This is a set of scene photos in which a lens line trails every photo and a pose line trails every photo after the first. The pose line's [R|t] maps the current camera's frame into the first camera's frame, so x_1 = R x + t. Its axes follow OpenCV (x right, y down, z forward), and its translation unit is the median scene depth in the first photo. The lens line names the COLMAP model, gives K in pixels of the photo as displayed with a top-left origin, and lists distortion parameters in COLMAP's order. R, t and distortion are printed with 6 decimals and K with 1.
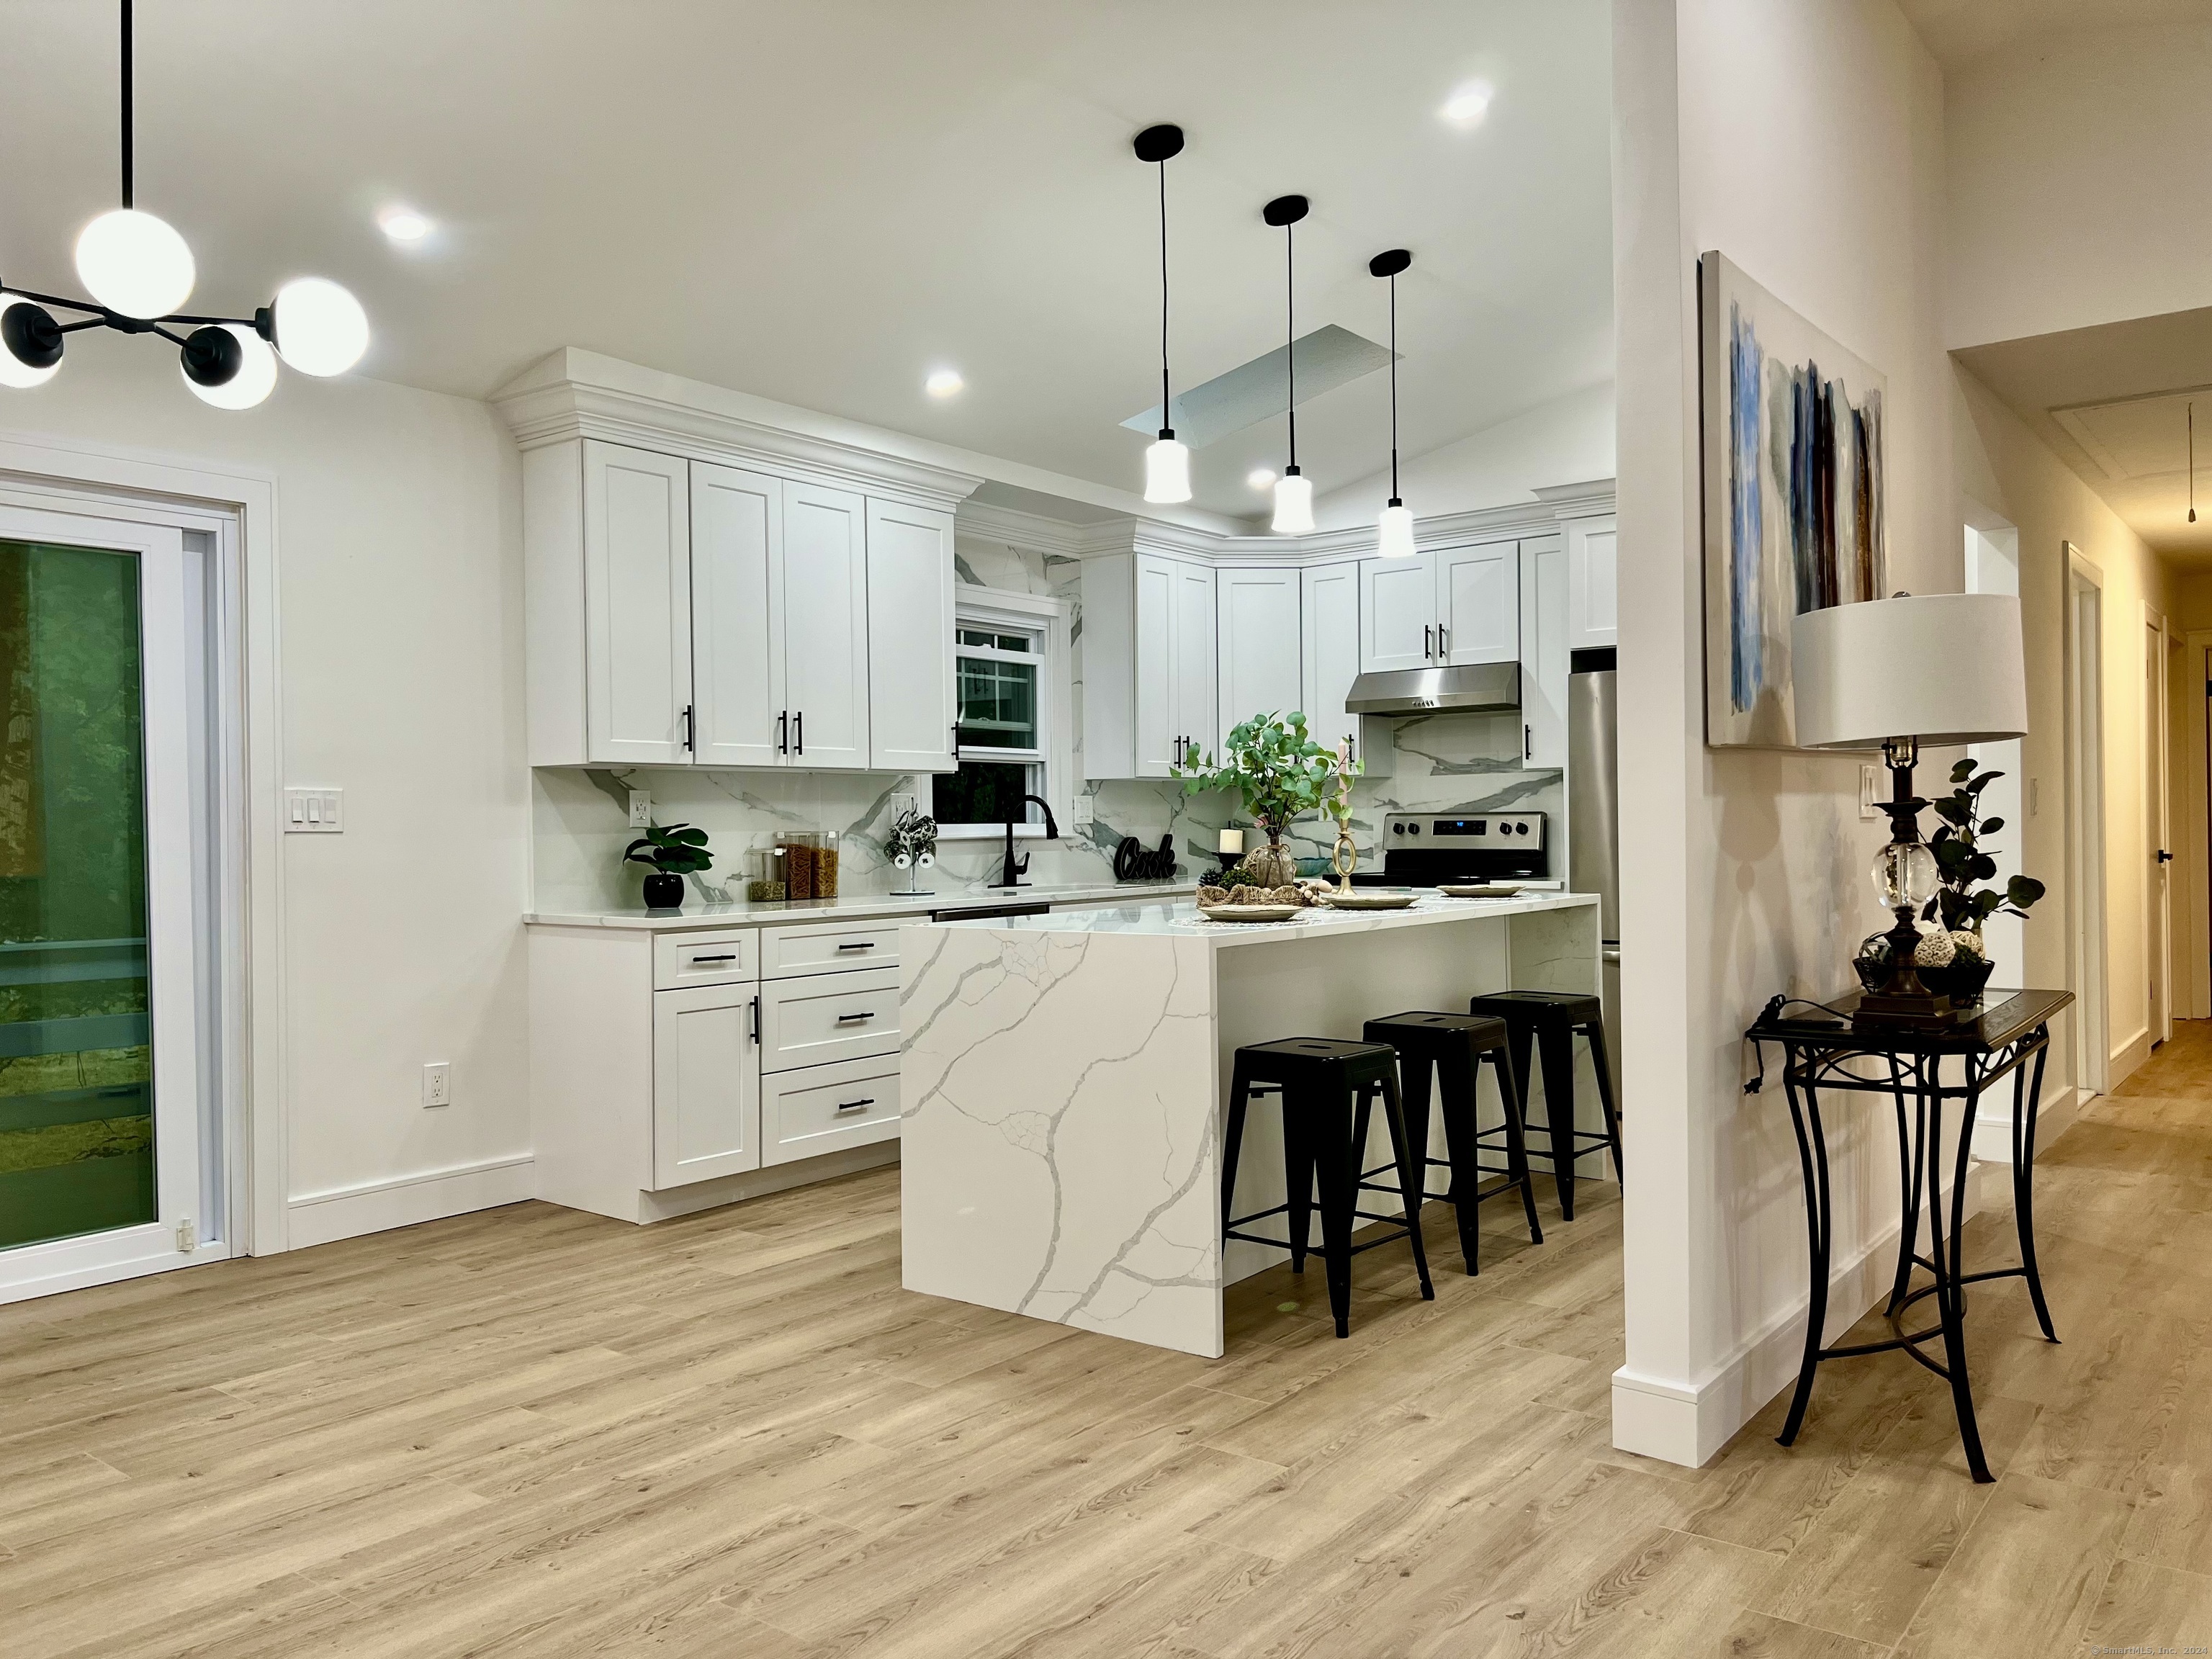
lens RADIAL K [[1662.3, 0, 1106.0], [0, 1662.3, 829.5], [0, 0, 1]] dist [0.009352, -0.003296]
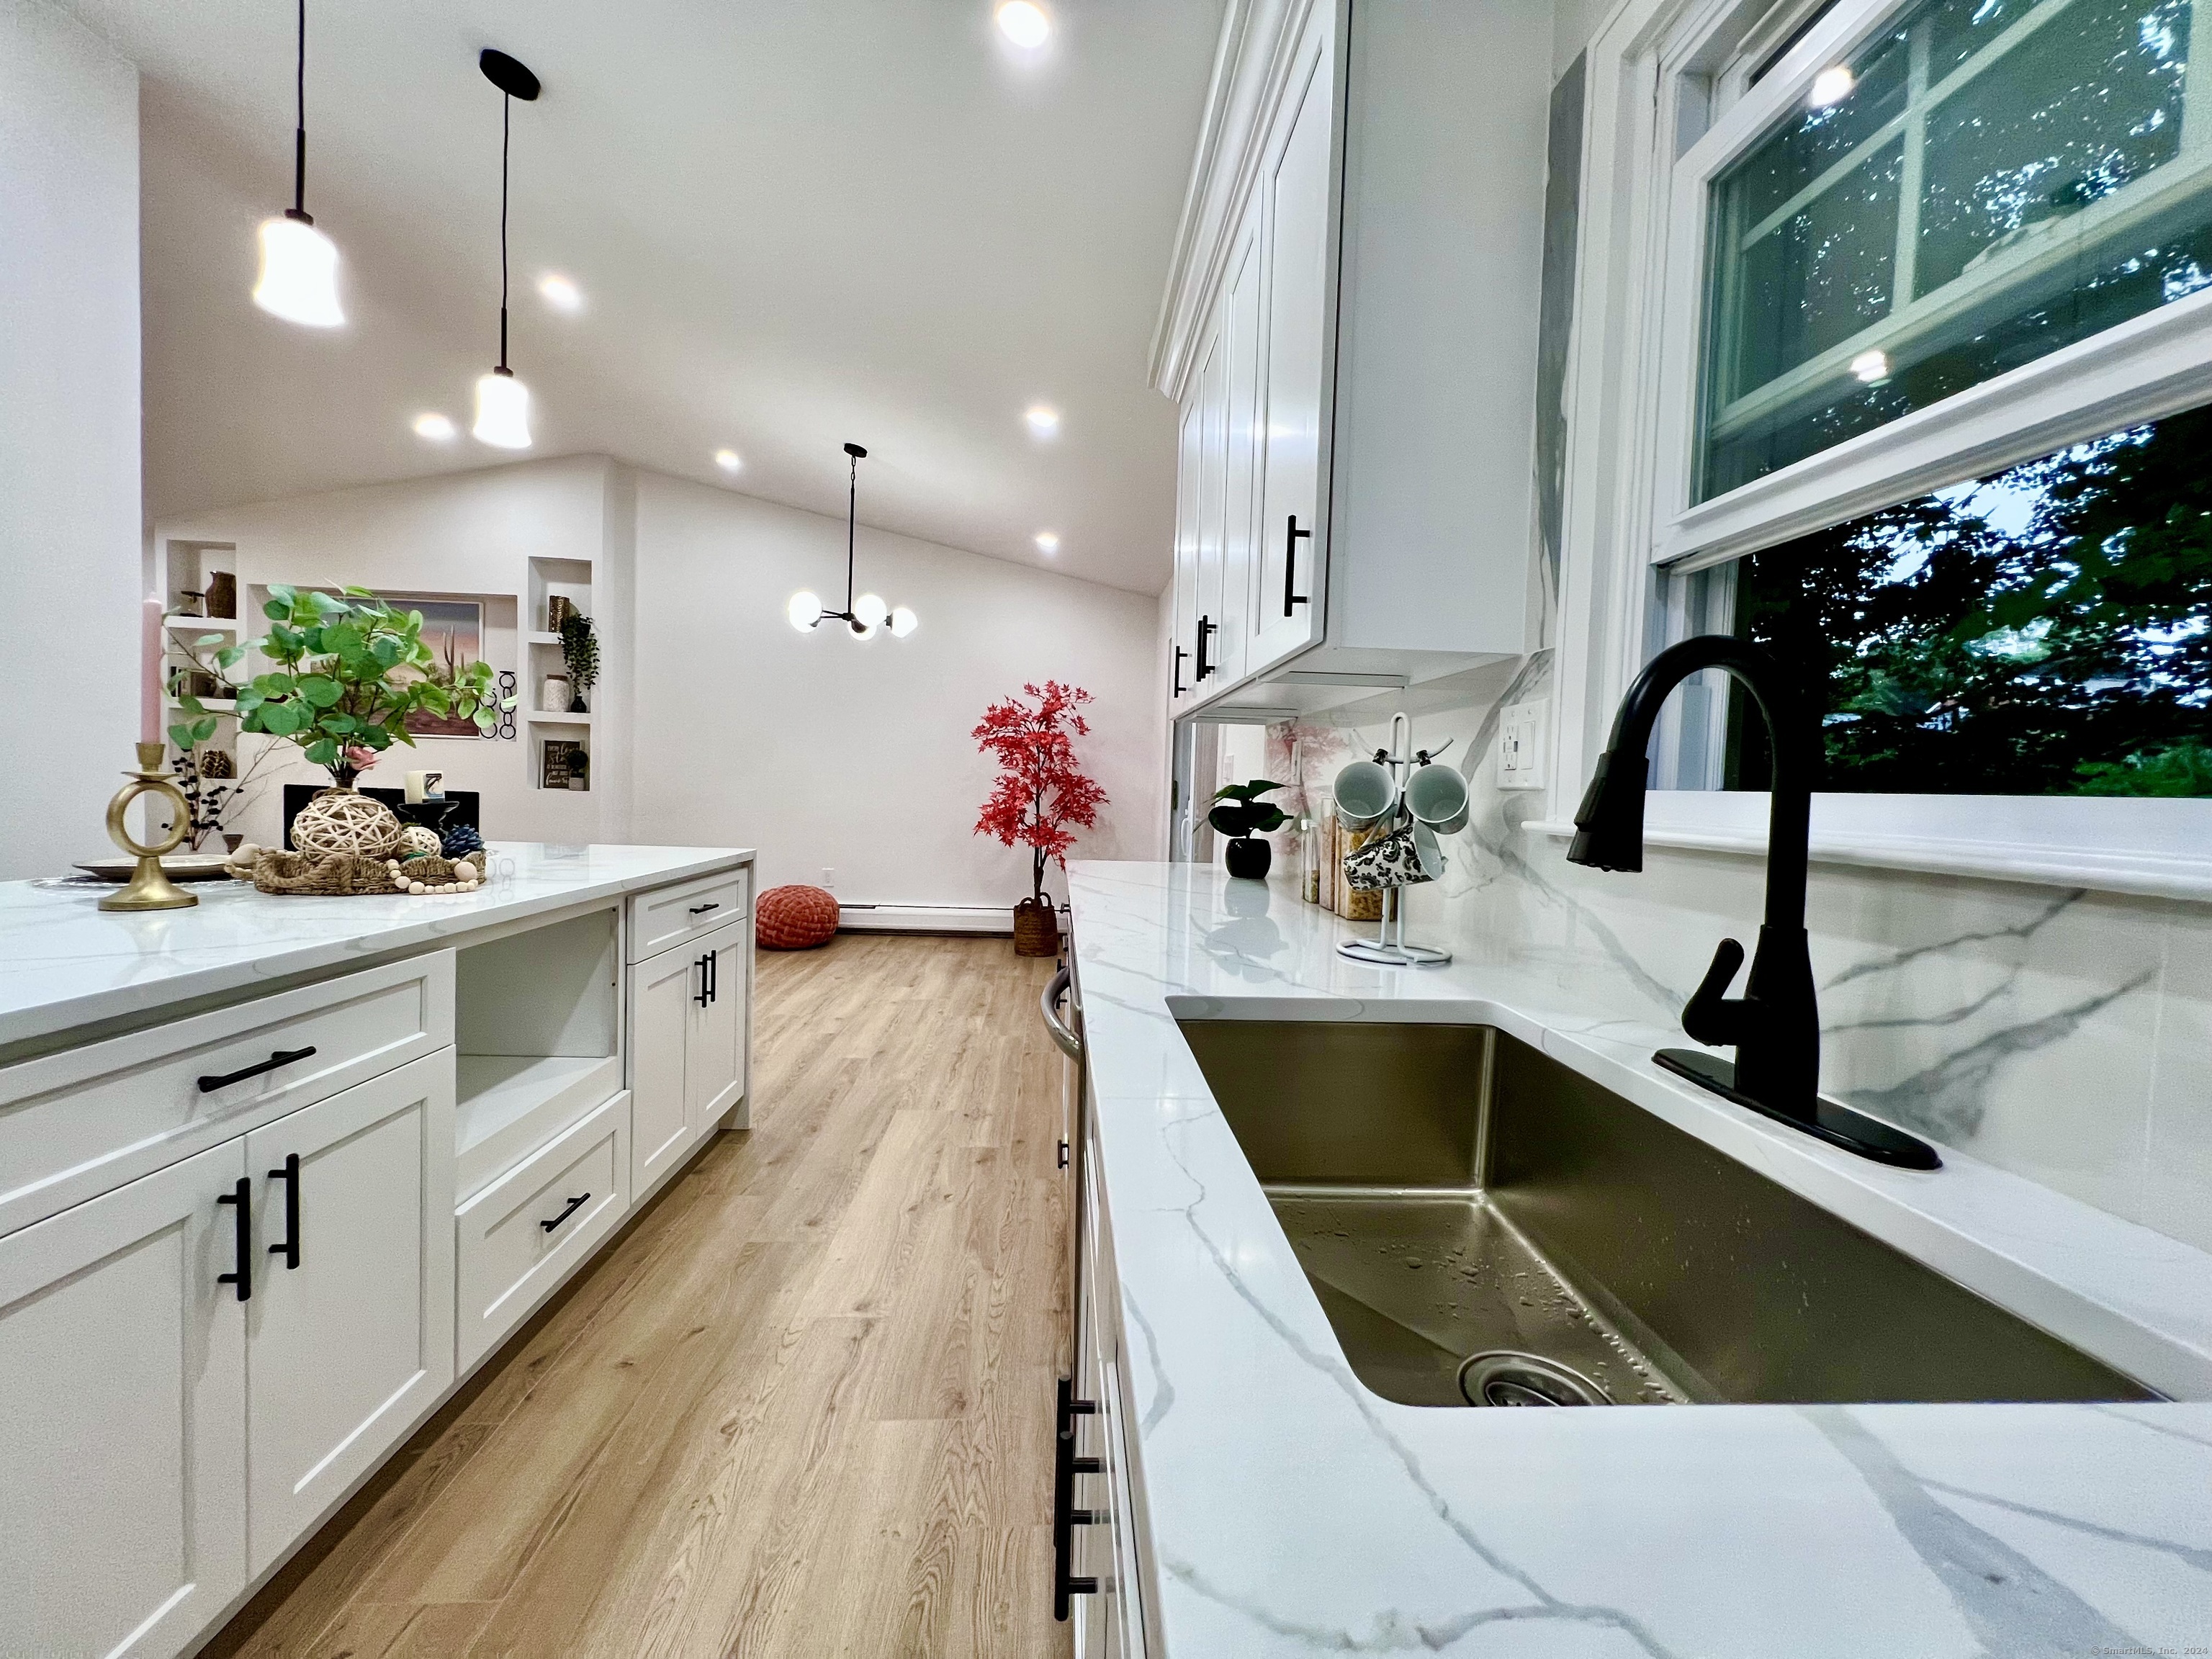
lens RADIAL K [[881.1, 0, 1100.5], [0, 881.1, 822.5], [0, 0, 1]] dist [0.000366, 0.000061]
pose [[-0.753335, 0.015097, -0.657464, 0.098159], [-0.026670, 0.998213, 0.053480, -0.004210], [0.657096, 0.057823, -0.751586, 1.369161]]
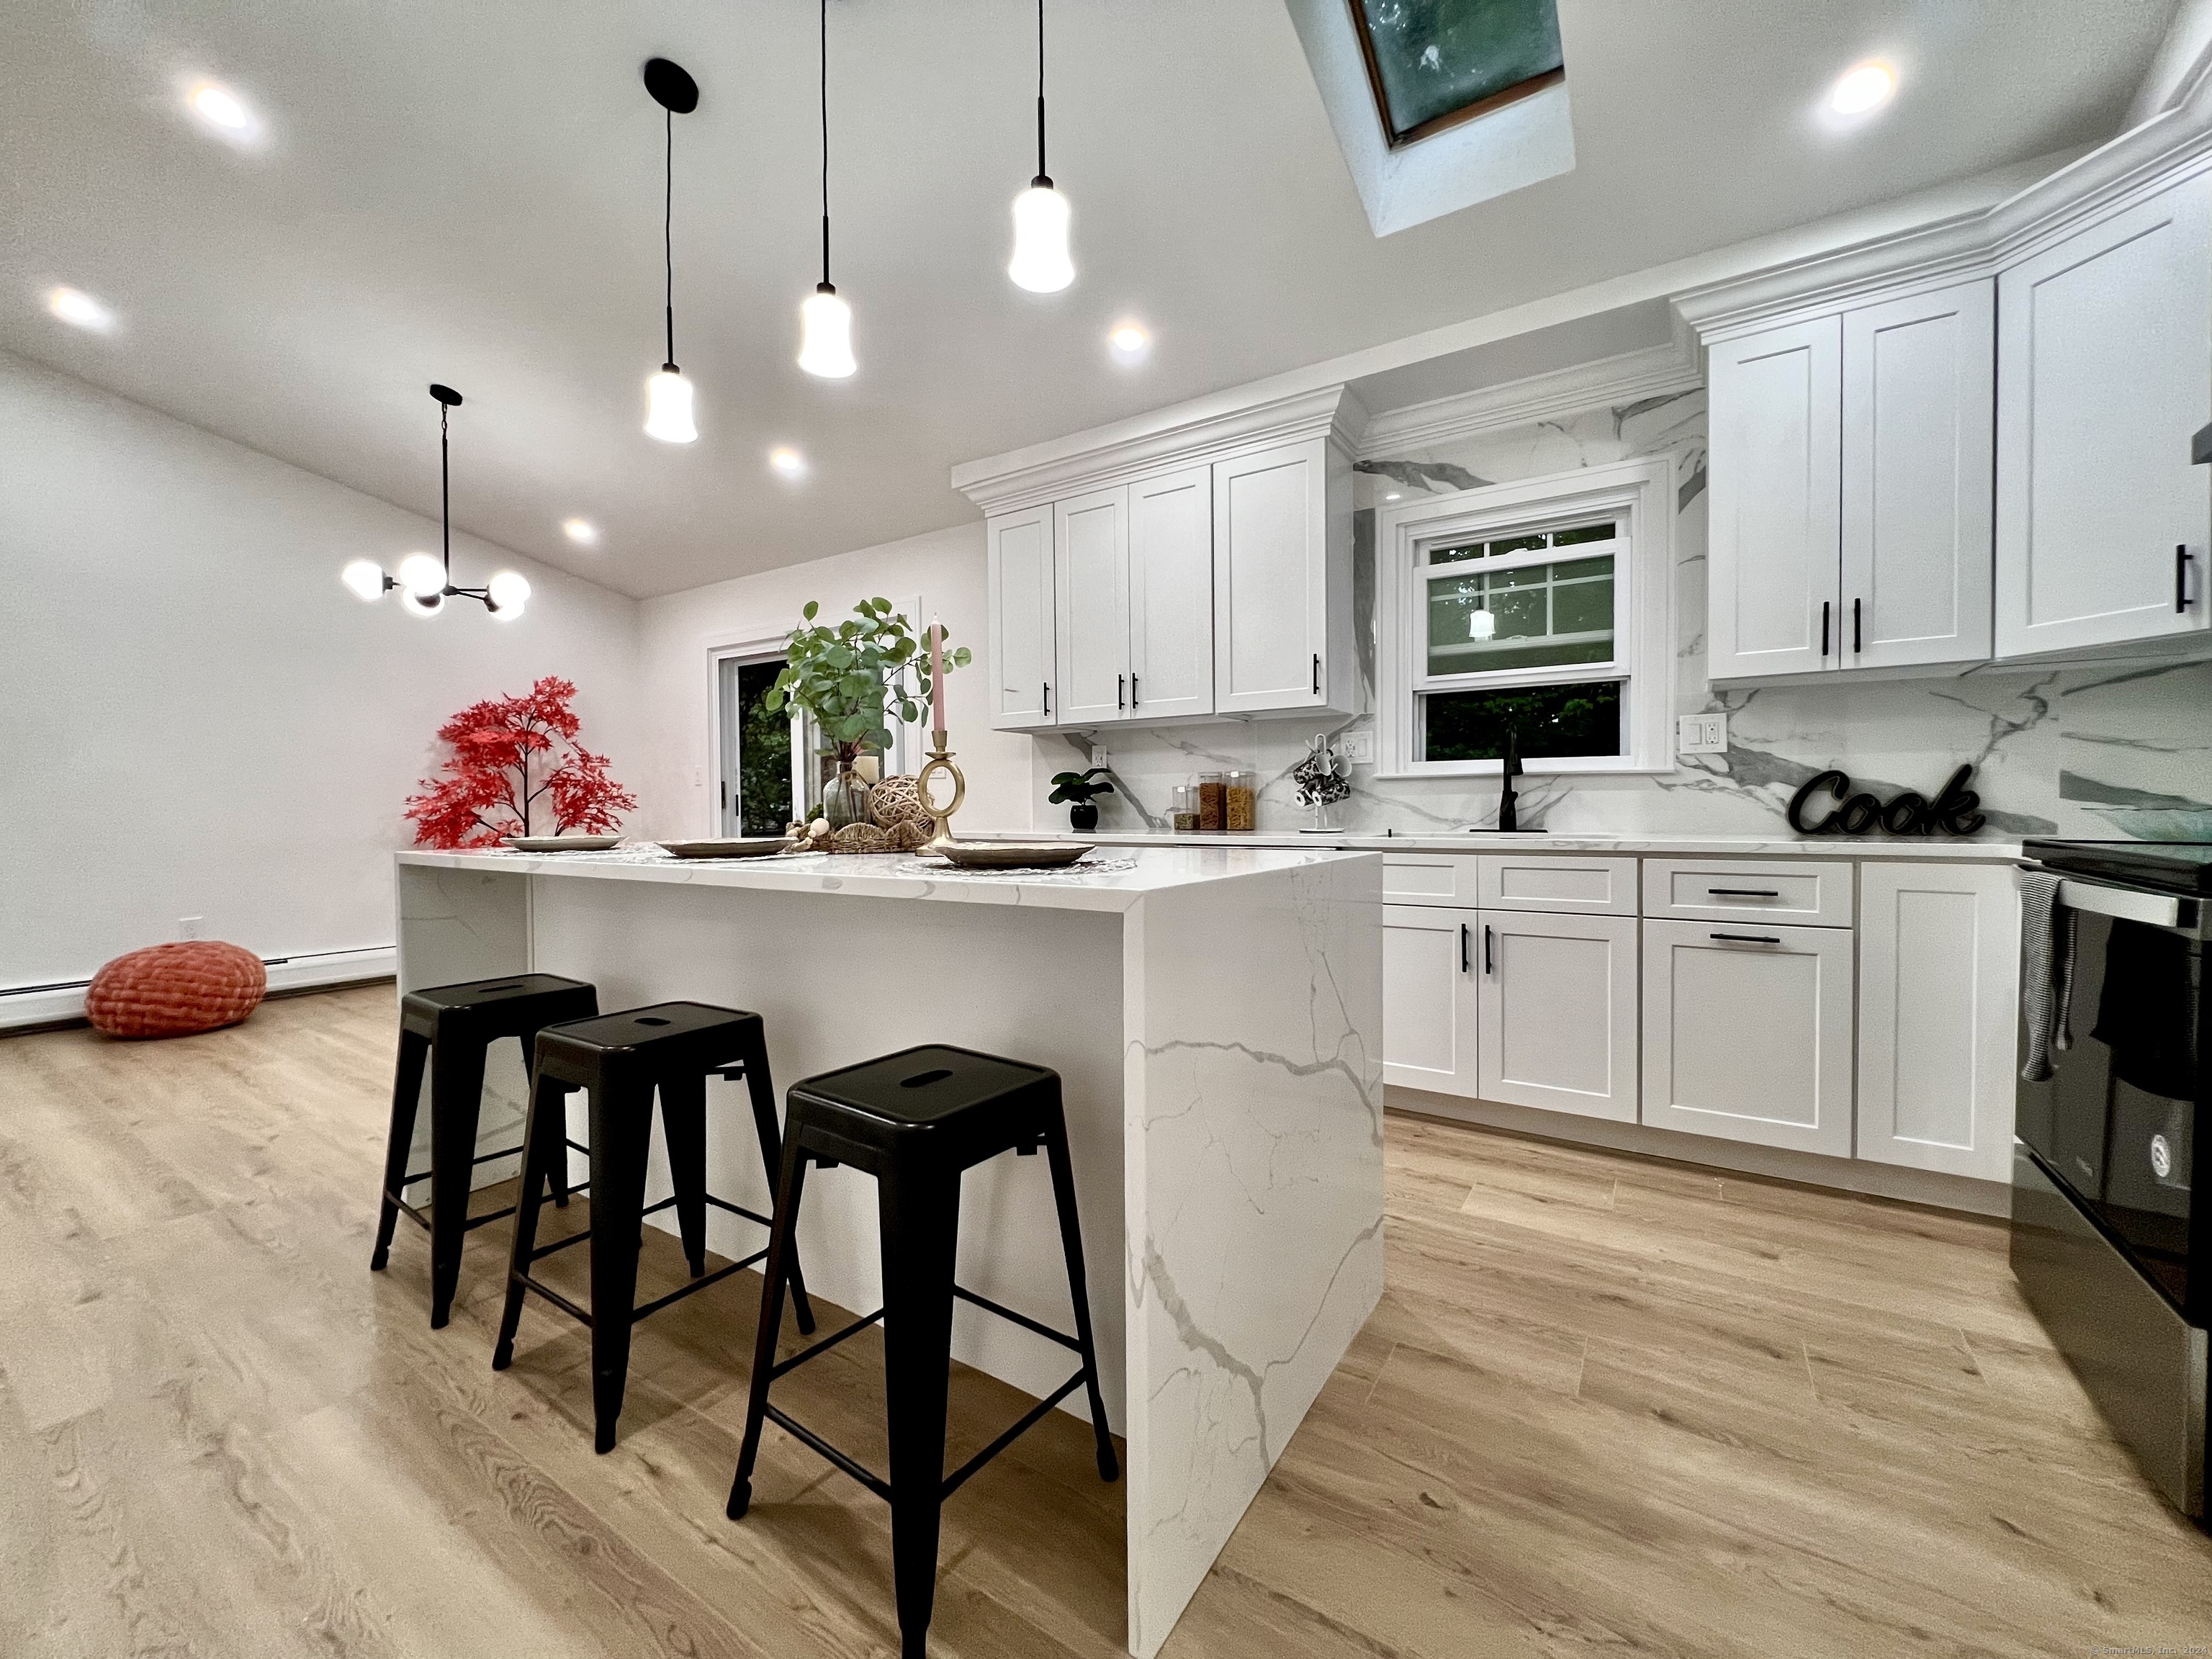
lens RADIAL K [[894.9, 0, 1100.9], [0, 894.9, 820.1], [0, 0, 1]] dist [0.003466, 0.000179]
pose [[0.073982, 0.025204, -0.996941, 0.509415], [0.003940, 0.999665, 0.025565, 0.020850], [0.997252, -0.005819, 0.073858, 1.015824]]
